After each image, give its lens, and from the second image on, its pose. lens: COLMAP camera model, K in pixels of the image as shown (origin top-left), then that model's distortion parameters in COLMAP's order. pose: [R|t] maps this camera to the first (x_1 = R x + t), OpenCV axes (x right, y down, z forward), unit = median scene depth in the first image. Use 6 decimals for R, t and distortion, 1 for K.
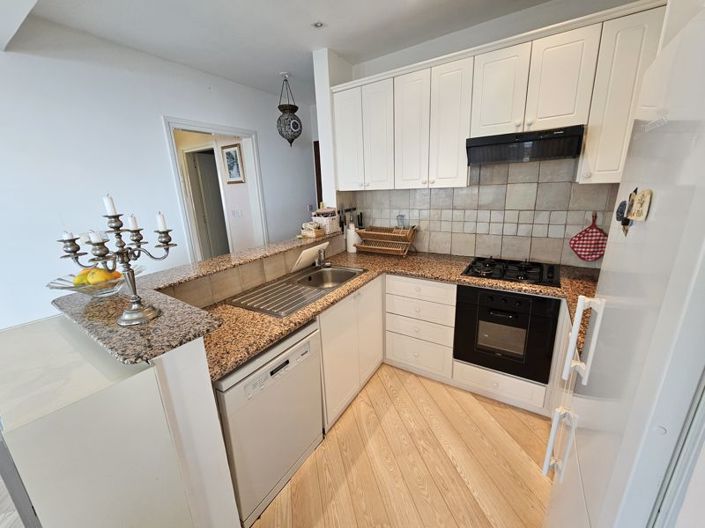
lens RADIAL K [[287.3, 0, 354.8], [0, 287.3, 262.9], [0, 0, 1]] dist [-0.000459, 0.000022]
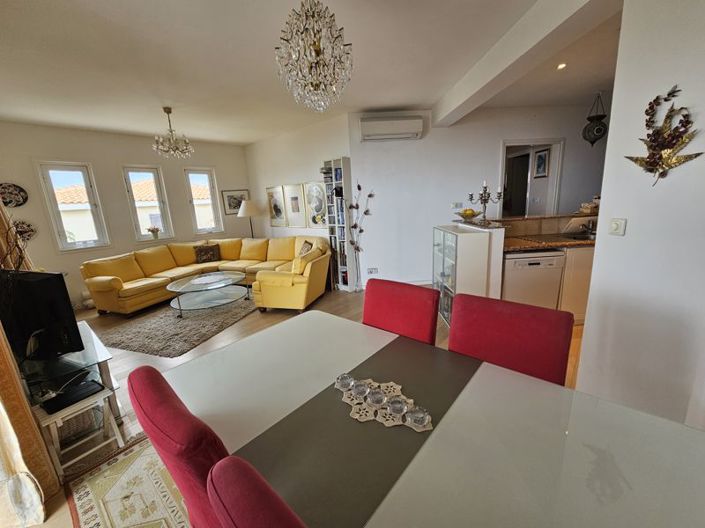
lens RADIAL K [[287.3, 0, 356.0], [0, 287.3, 264.2], [0, 0, 1]] dist [-0.000459, 0.000022]
pose [[0.577427, 0.191969, -0.793553, 0.229951], [-0.188320, 0.977071, 0.099334, 0.145283], [0.794427, 0.092084, 0.600339, -0.451683]]
